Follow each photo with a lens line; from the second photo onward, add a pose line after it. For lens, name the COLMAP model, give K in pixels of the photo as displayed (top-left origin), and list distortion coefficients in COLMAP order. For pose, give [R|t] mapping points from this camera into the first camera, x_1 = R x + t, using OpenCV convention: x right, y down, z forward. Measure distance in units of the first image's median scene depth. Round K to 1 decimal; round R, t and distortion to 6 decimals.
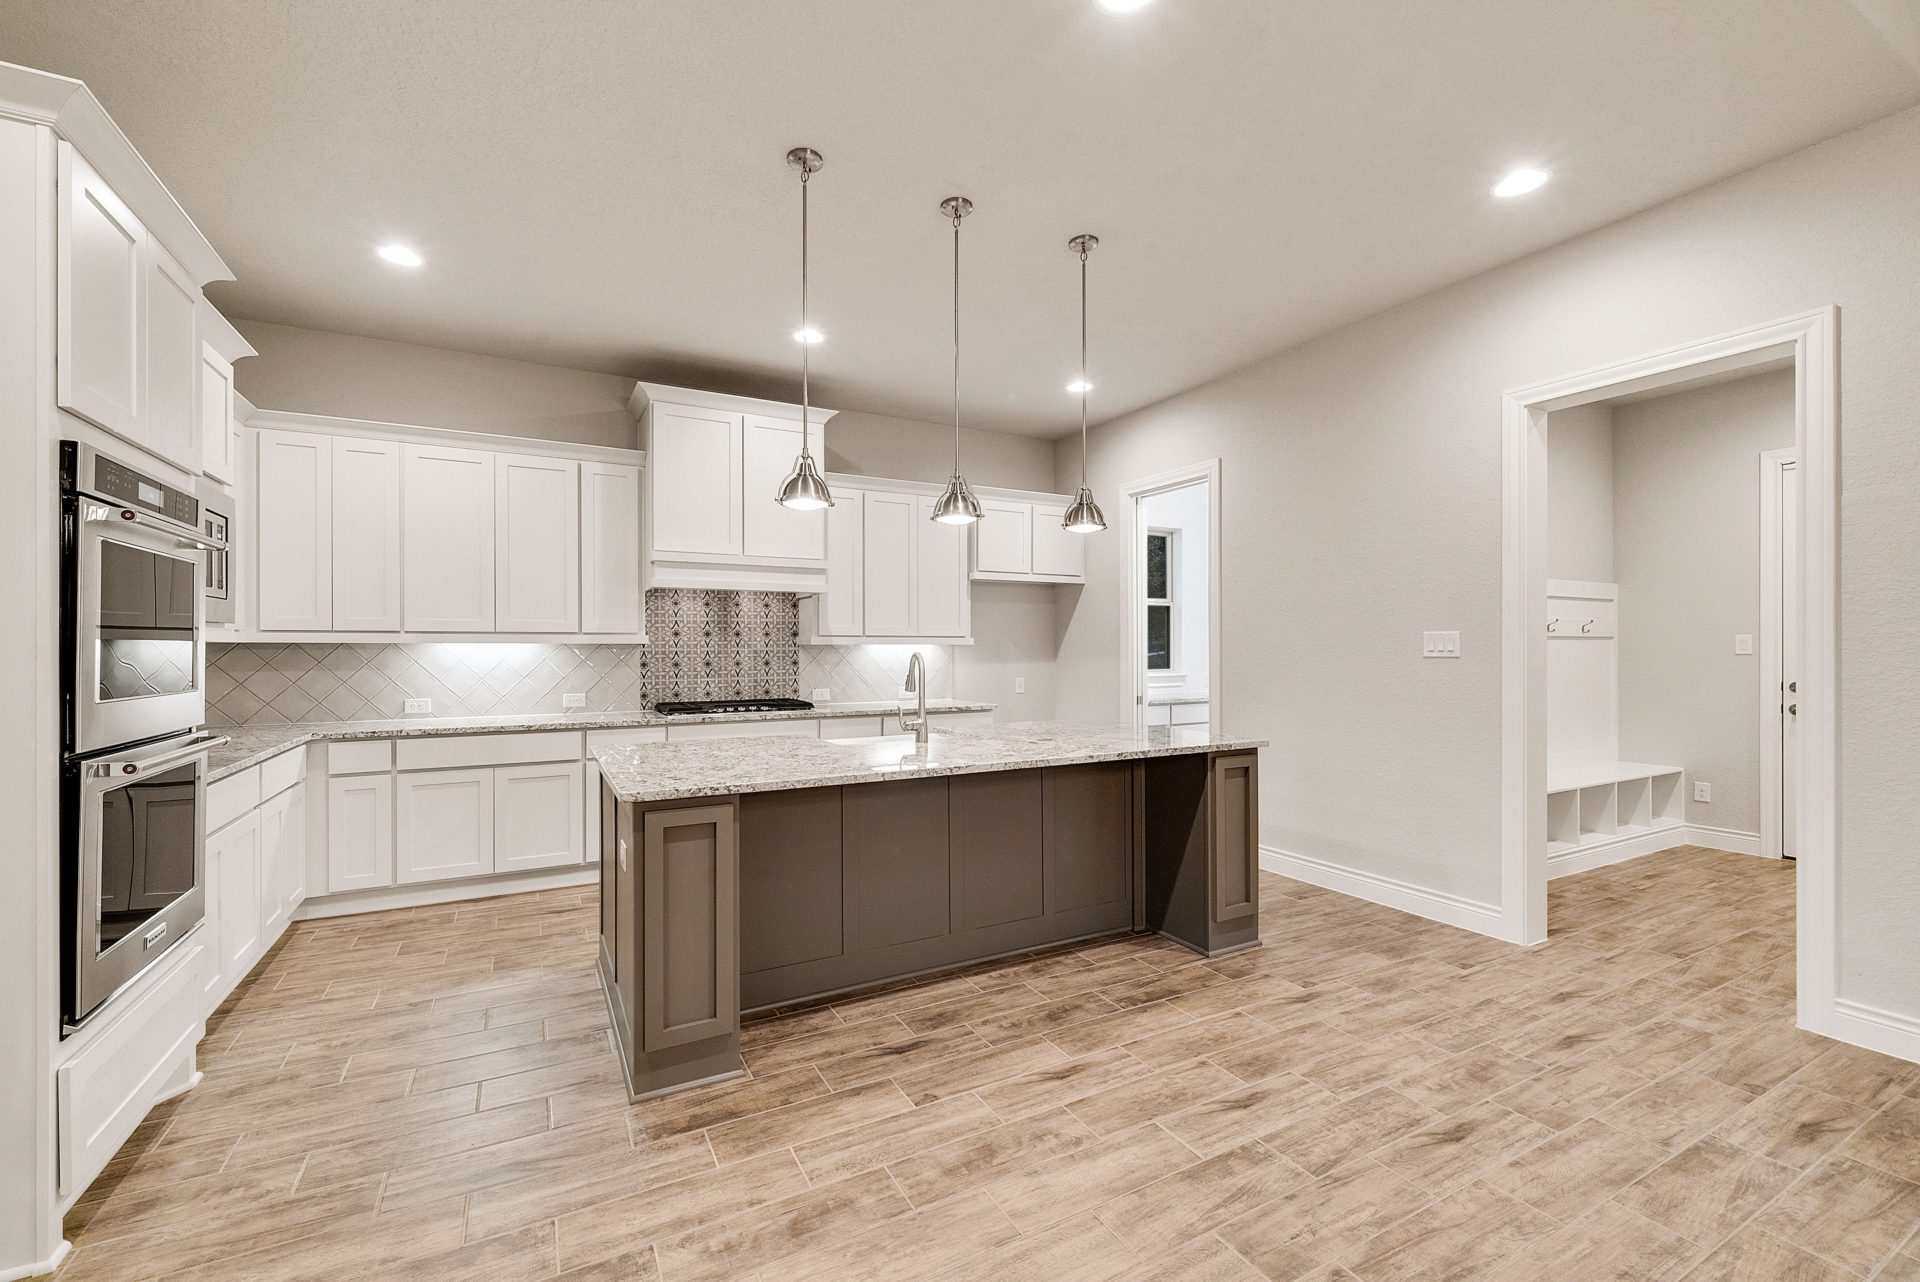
lens RADIAL K [[779.4, 0, 940.7], [0, 779.4, 646.6], [0, 0, 1]] dist [-0.001808, 0.000389]
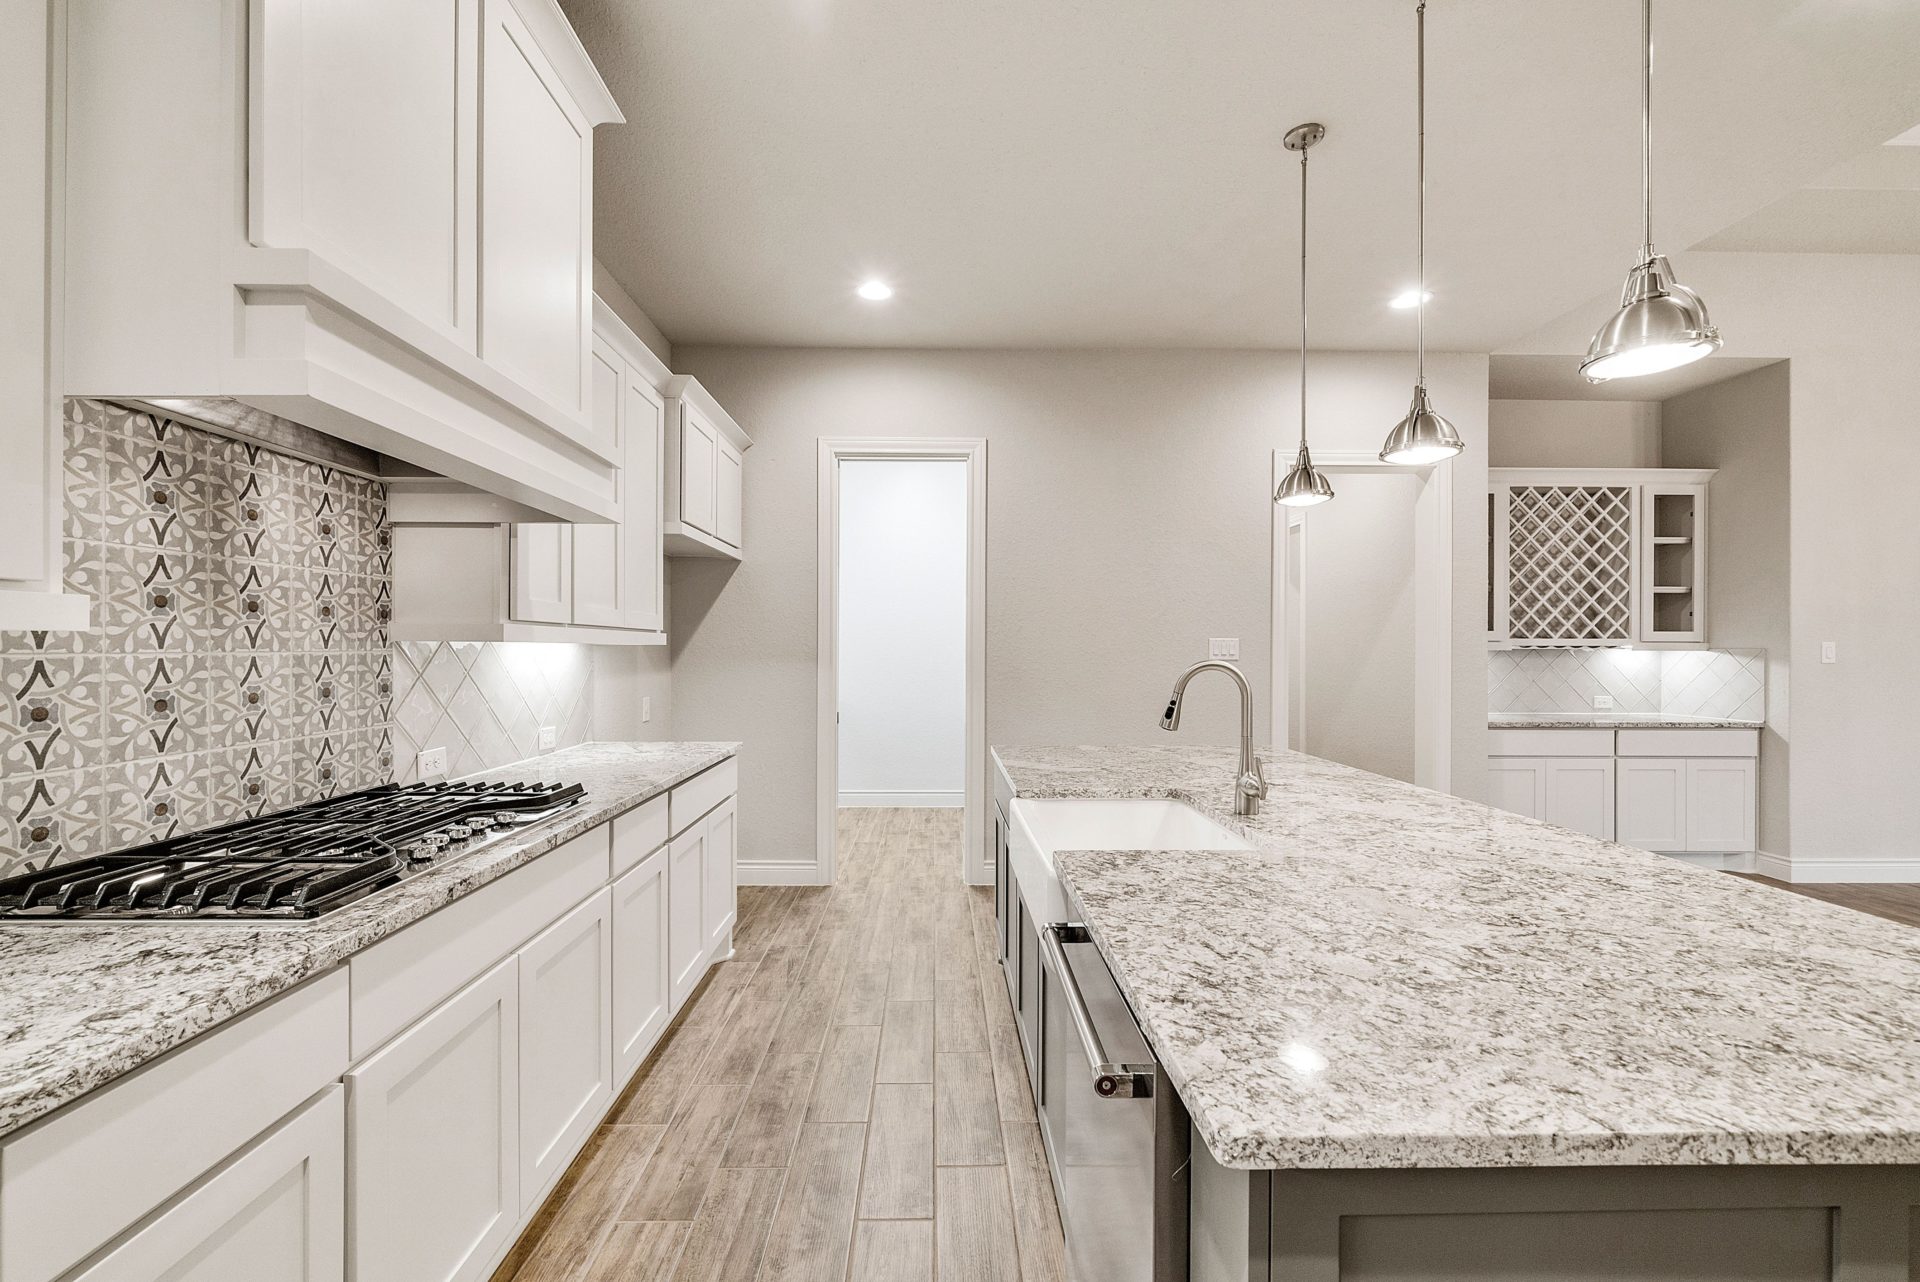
lens RADIAL K [[779.4, 0, 951.2], [0, 779.4, 647.4], [0, 0, 1]] dist [-0.001808, 0.000389]
pose [[0.446311, 0.004293, 0.894868, -0.626877], [-0.004879, 0.999985, -0.002364, 0.000204], [-0.894865, -0.003311, 0.446325, 0.895956]]
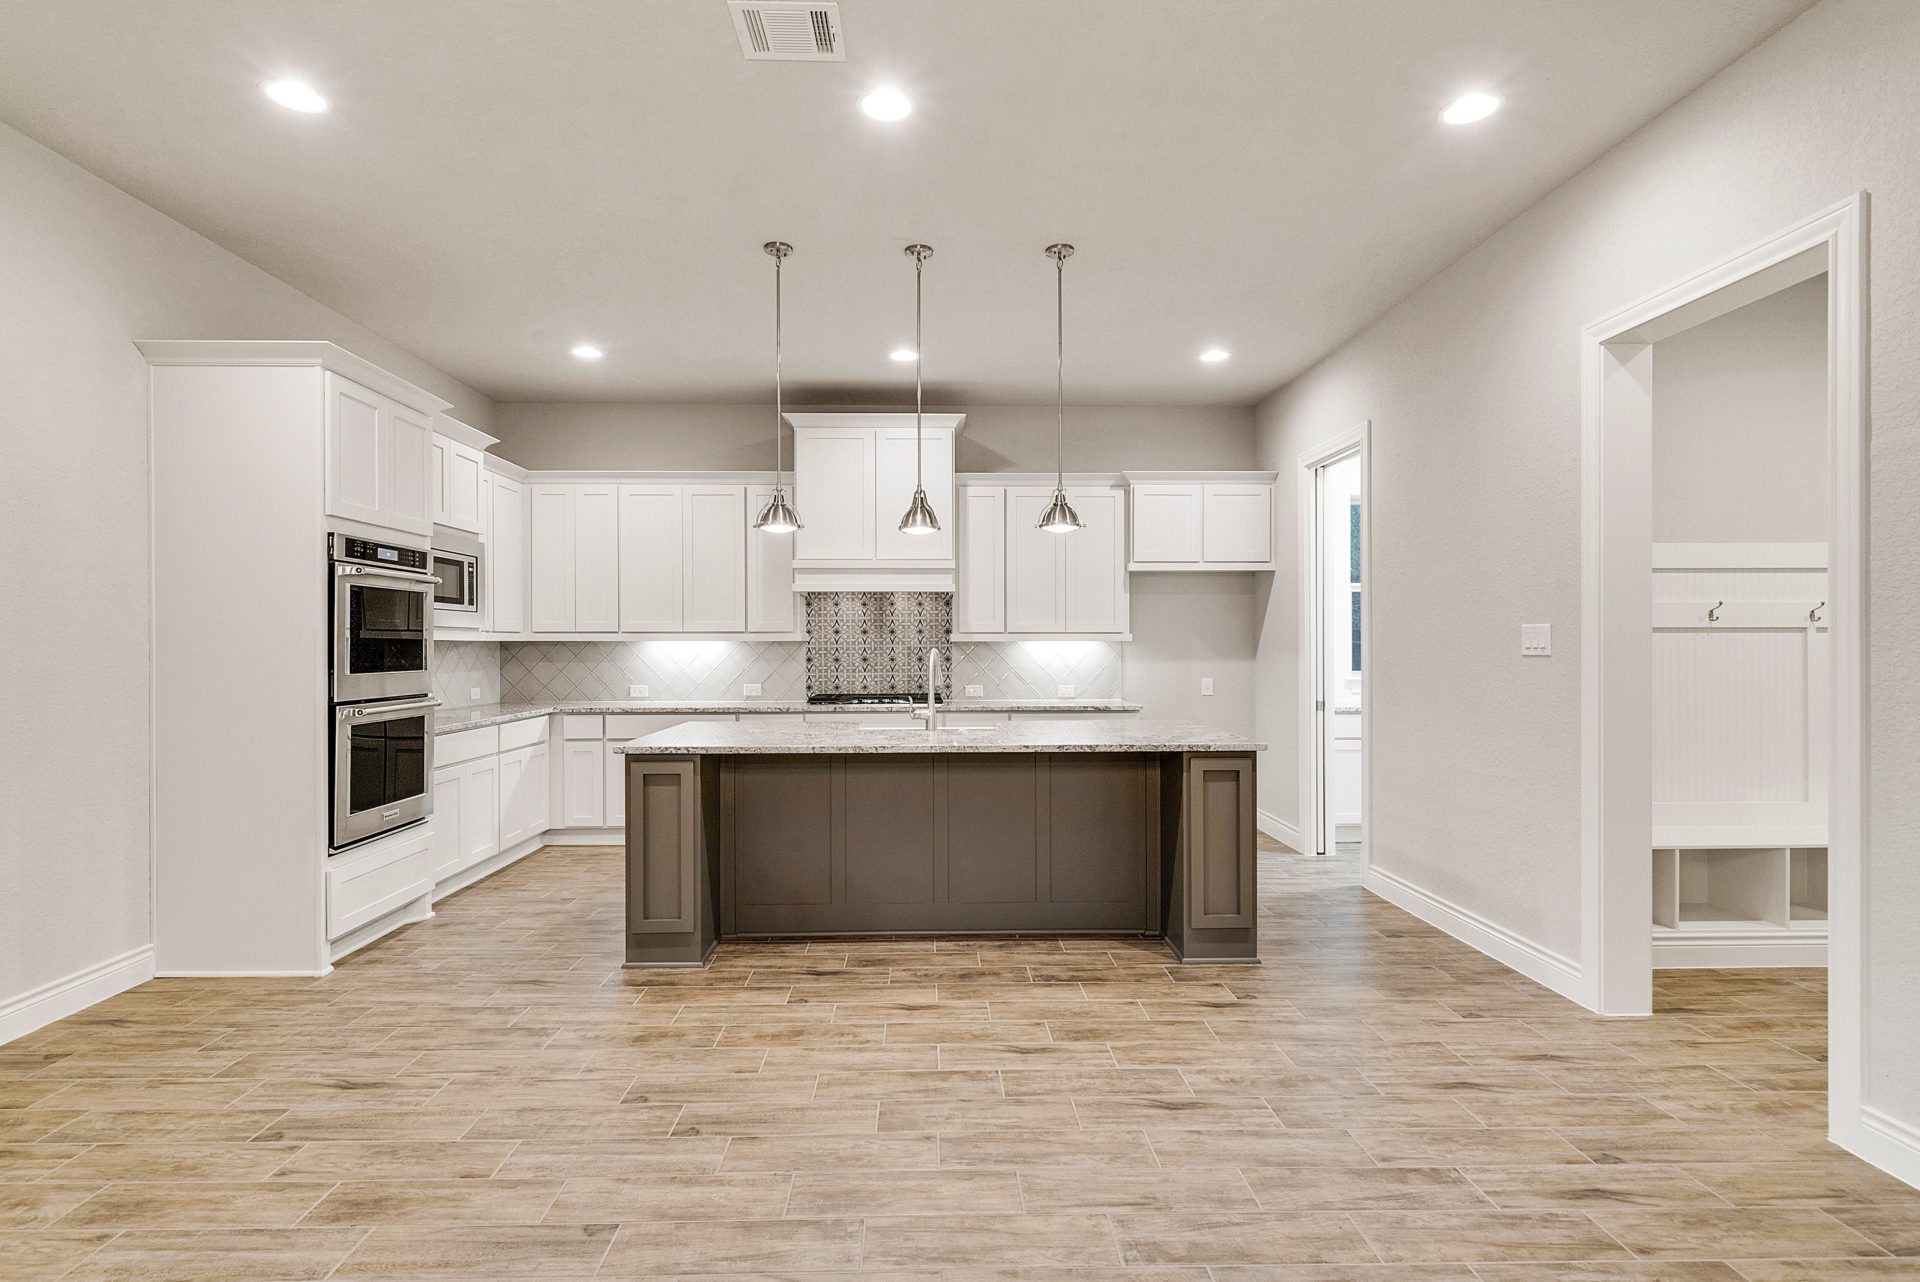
lens RADIAL K [[931.1, 0, 946.3], [0, 931.1, 647.5], [0, 0, 1]] dist [0.002085, -0.000098]
pose [[0.895846, 0.001094, -0.444364, 0.552856], [0.001086, 0.999989, 0.004651, -0.000453], [0.444364, -0.004649, 0.895834, -0.157241]]
